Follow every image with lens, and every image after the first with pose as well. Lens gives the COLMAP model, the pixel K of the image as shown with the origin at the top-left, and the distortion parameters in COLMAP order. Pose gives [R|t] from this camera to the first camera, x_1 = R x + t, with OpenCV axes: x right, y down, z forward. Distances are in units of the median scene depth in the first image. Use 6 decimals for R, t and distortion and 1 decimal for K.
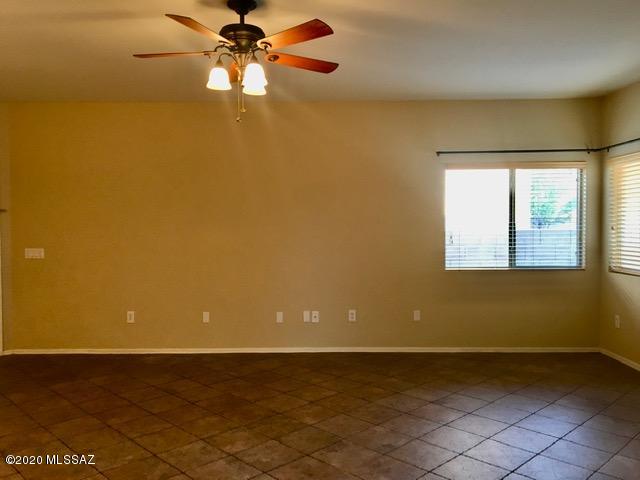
lens RADIAL K [[537.9, 0, 318.2], [0, 537.9, 239.2], [0, 0, 1]] dist [0.041342, -0.070466]
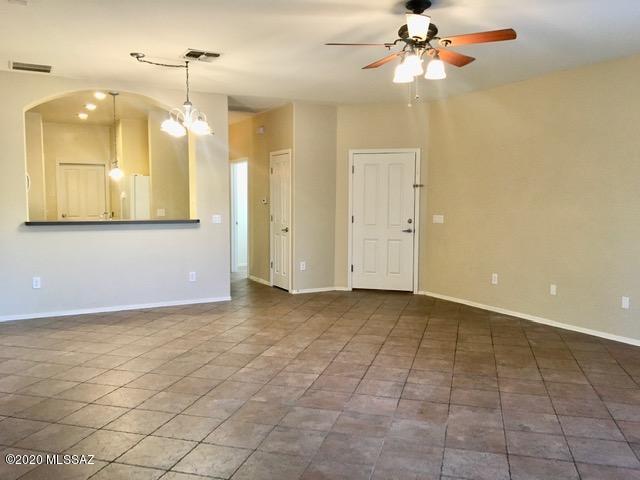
lens RADIAL K [[537.9, 0, 323.5], [0, 537.9, 243.6], [0, 0, 1]] dist [0.041342, -0.070466]
pose [[0.501858, 0.081060, -0.861143, 0.663172], [-0.036387, 0.996696, 0.072614, 0.002738], [0.864184, -0.005108, 0.503150, 0.194685]]
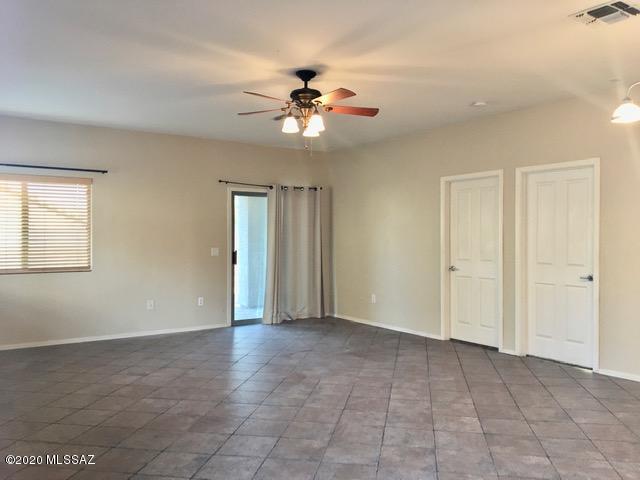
lens RADIAL K [[537.9, 0, 319.7], [0, 537.9, 239.0], [0, 0, 1]] dist [0.041342, -0.070466]
pose [[-0.579536, 0.007965, 0.814908, -1.110190], [0.031575, 0.999421, 0.012687, -0.010009], [-0.814335, 0.033083, -0.579452, 1.511025]]
